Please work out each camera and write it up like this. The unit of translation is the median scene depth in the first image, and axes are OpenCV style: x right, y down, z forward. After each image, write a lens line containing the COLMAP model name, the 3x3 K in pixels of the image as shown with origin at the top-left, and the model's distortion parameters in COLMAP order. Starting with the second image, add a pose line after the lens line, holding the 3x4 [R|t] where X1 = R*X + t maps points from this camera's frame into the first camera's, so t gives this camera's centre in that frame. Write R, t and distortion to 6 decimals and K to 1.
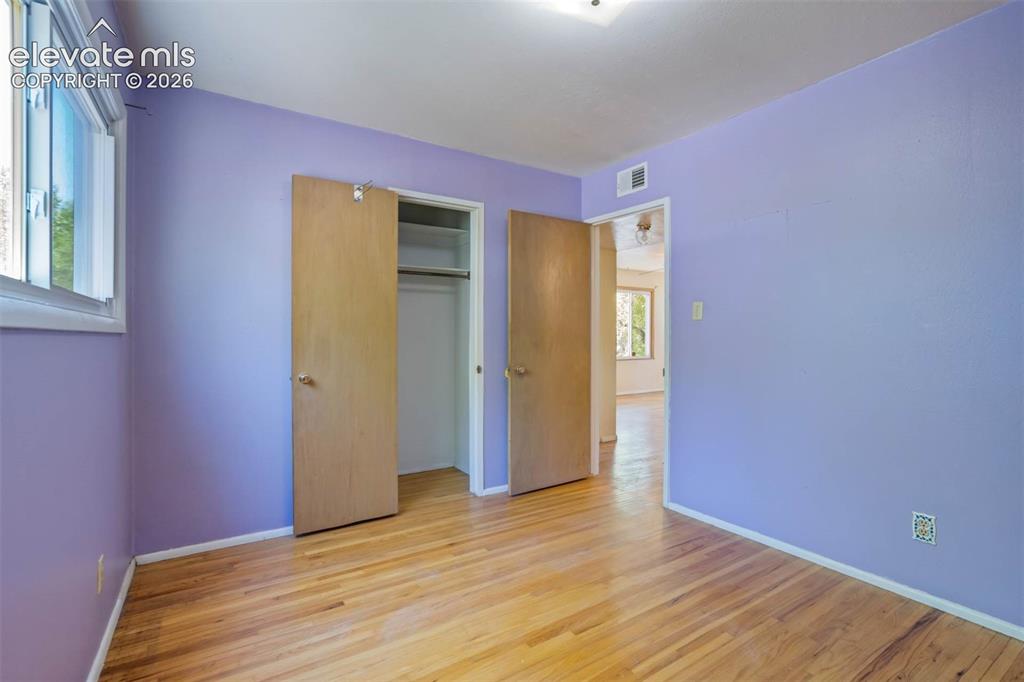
lens RADIAL K [[470.3, 0, 515.8], [0, 470.3, 338.9], [0, 0, 1]] dist [-0.024352, 0.008266]
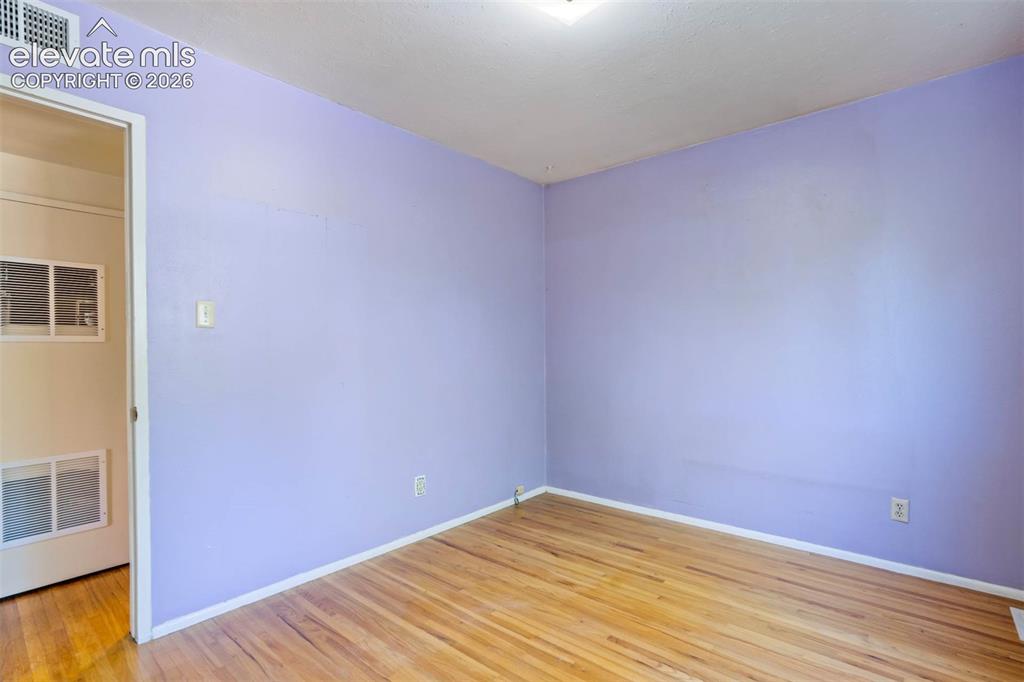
lens RADIAL K [[478.6, 0, 518.1], [0, 478.6, 346.0], [0, 0, 1]] dist [-0.046394, 0.023594]
pose [[-0.278079, 0.001874, 0.960557, -0.592859], [0.008214, 0.999966, 0.000427, -0.020127], [-0.960523, 0.008009, -0.278085, 1.092927]]
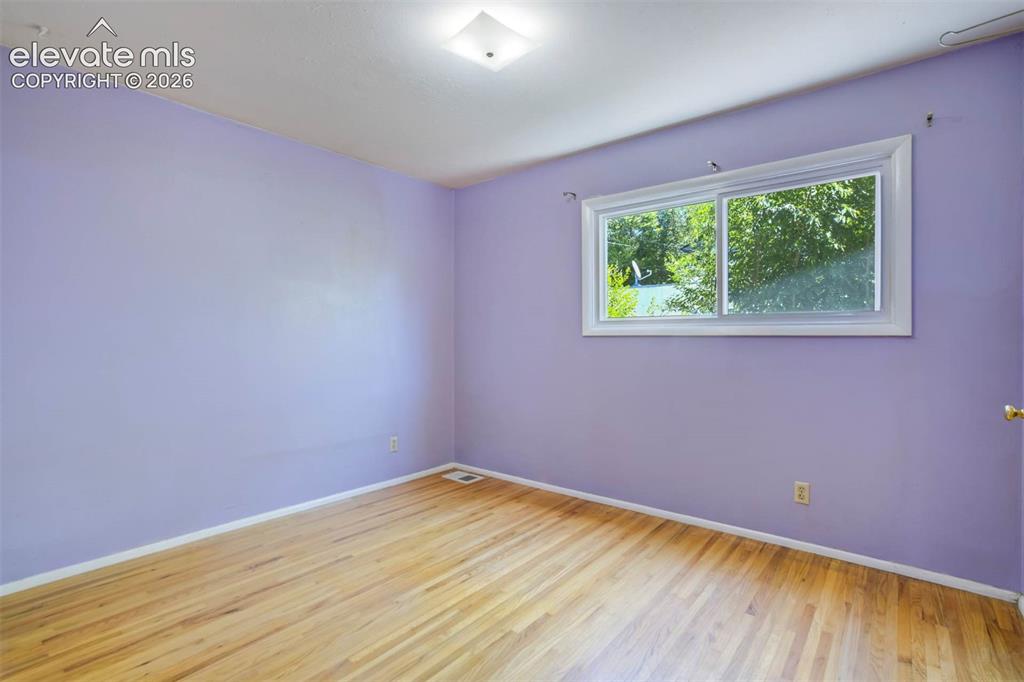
lens RADIAL K [[478.6, 0, 518.1], [0, 478.6, 346.0], [0, 0, 1]] dist [-0.046394, 0.023594]
pose [[-0.955963, 0.001528, -0.293484, 0.358432], [-0.003850, 0.999835, 0.017746, -0.004701], [0.293463, 0.018094, -0.955799, 1.710828]]
